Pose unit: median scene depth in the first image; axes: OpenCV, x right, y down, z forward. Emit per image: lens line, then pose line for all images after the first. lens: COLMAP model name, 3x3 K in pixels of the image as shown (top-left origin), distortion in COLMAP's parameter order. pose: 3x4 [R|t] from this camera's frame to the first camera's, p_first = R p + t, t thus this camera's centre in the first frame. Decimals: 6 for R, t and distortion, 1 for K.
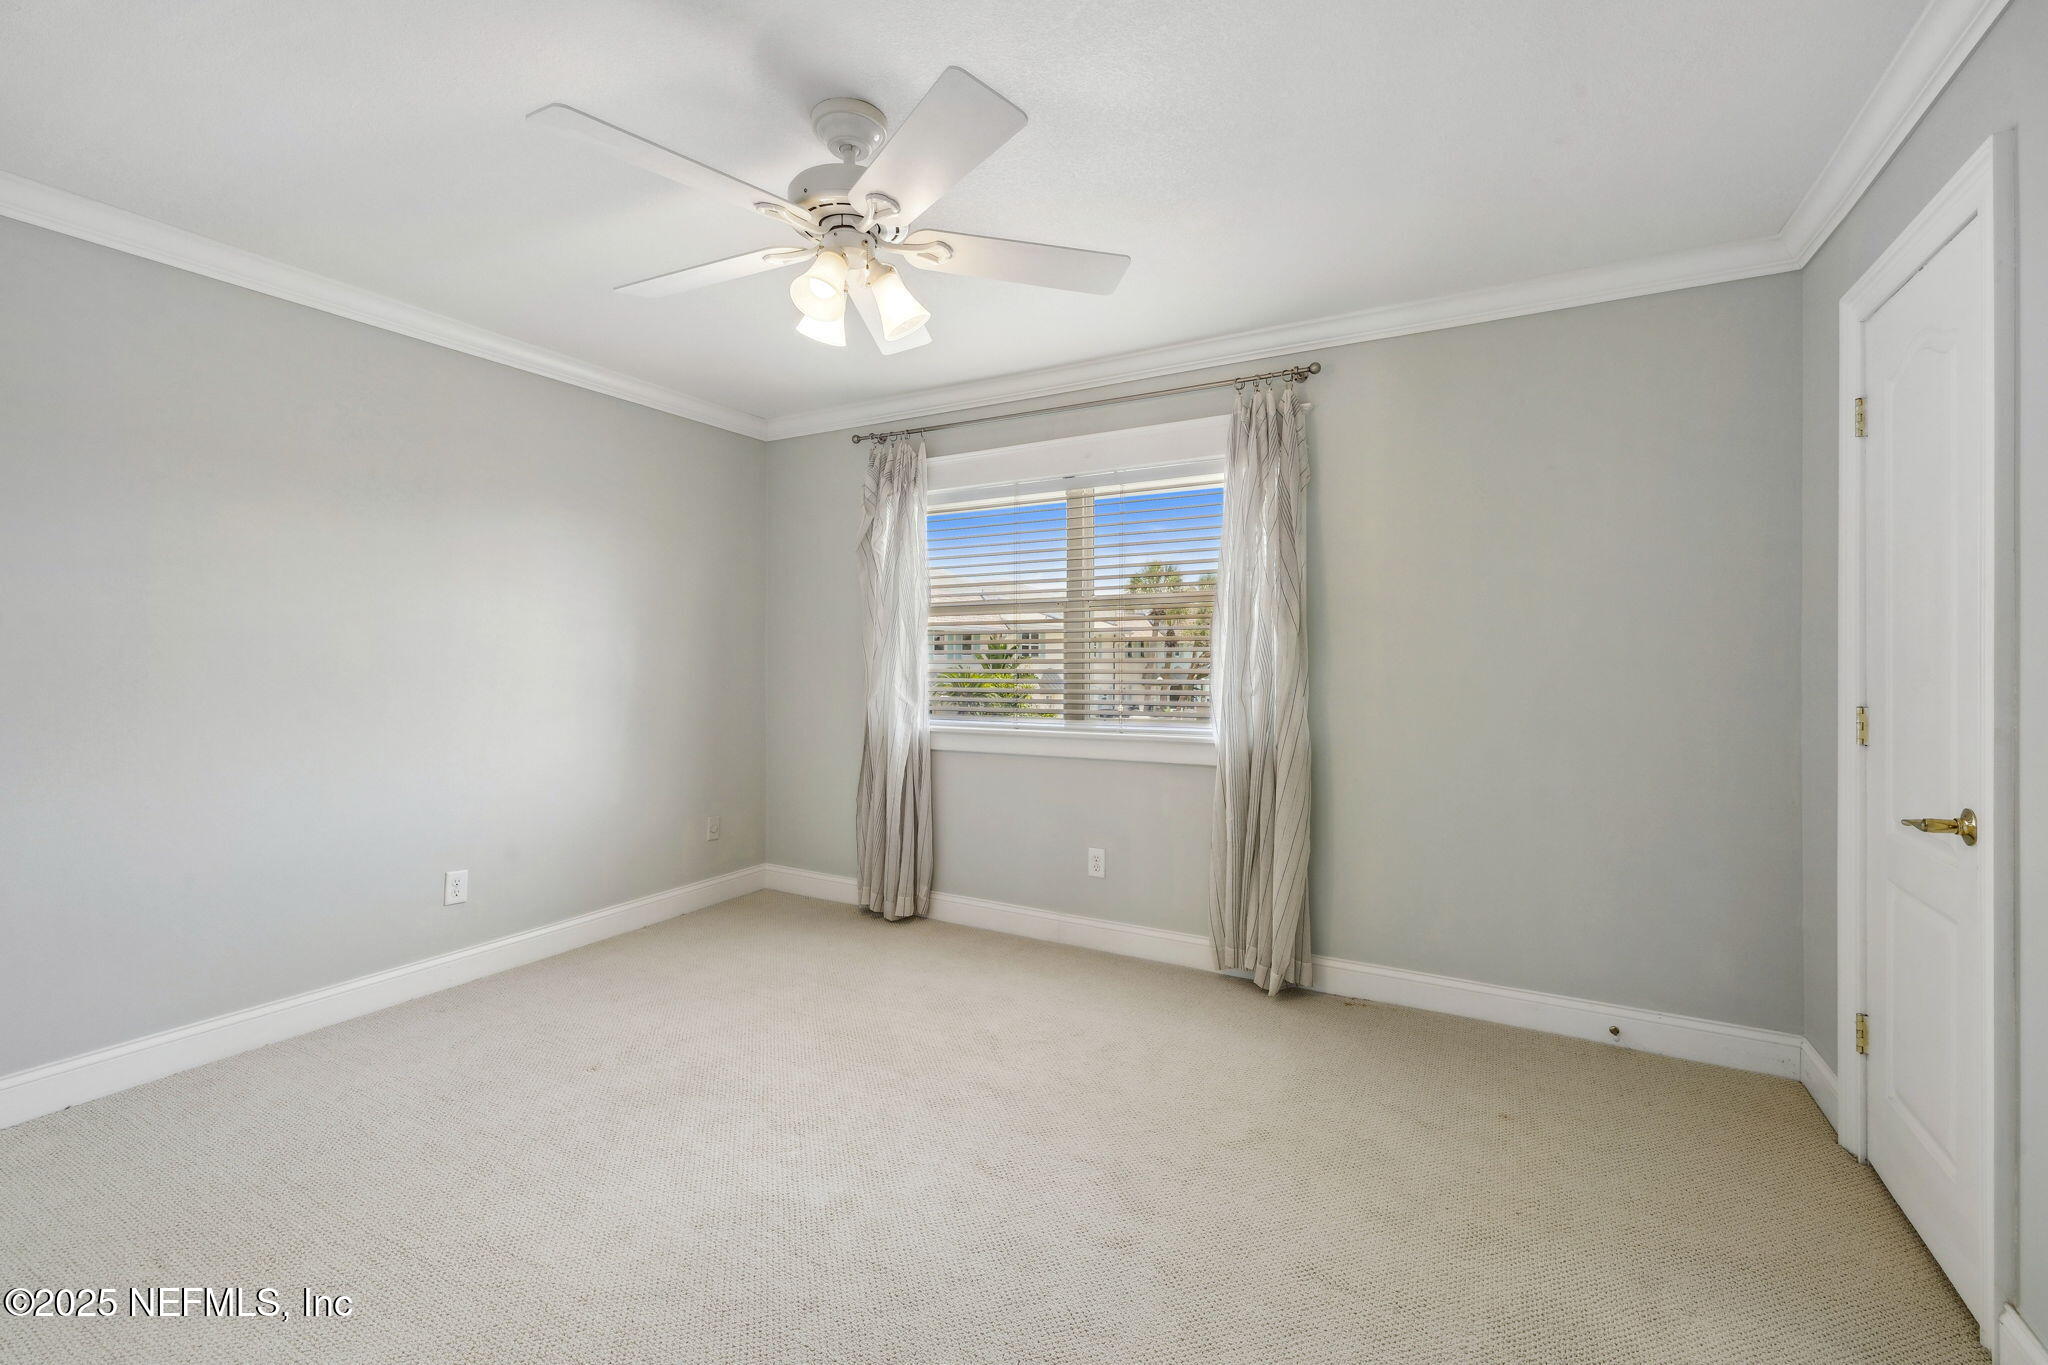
lens RADIAL K [[869.5, 0, 1027.4], [0, 869.5, 677.2], [0, 0, 1]] dist [0.000742, 0.000996]
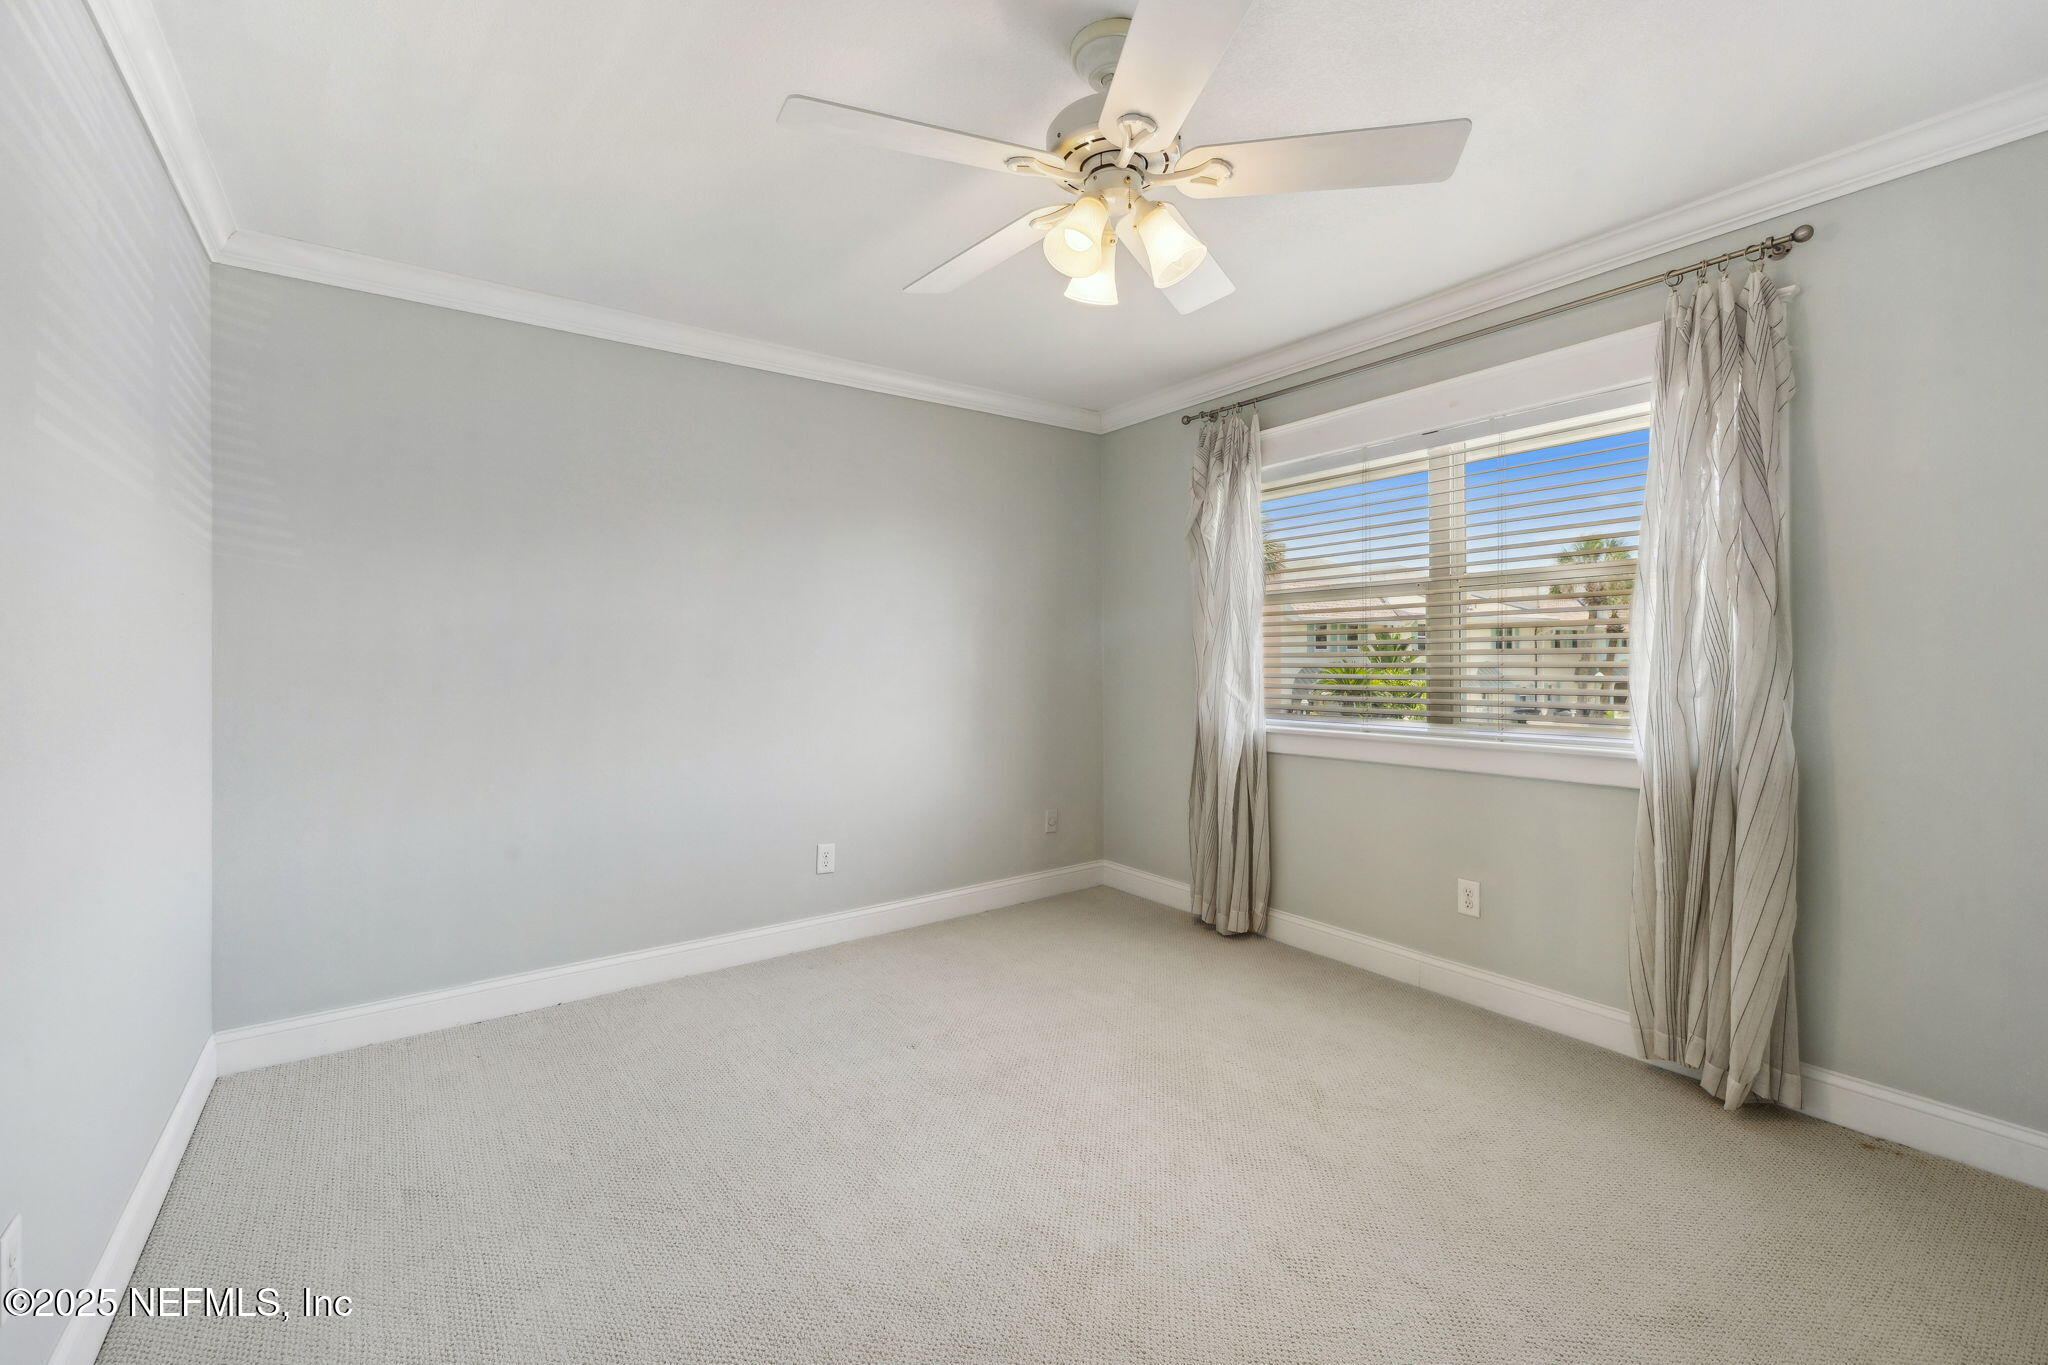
lens RADIAL K [[869.5, 0, 1024.2], [0, 869.5, 671.2], [0, 0, 1]] dist [0.000742, 0.000996]
pose [[0.907232, -0.000382, -0.420631, 0.050987], [-0.000550, 0.999998, -0.002094, 0.001199], [0.420630, 0.002131, 0.907230, 0.088266]]
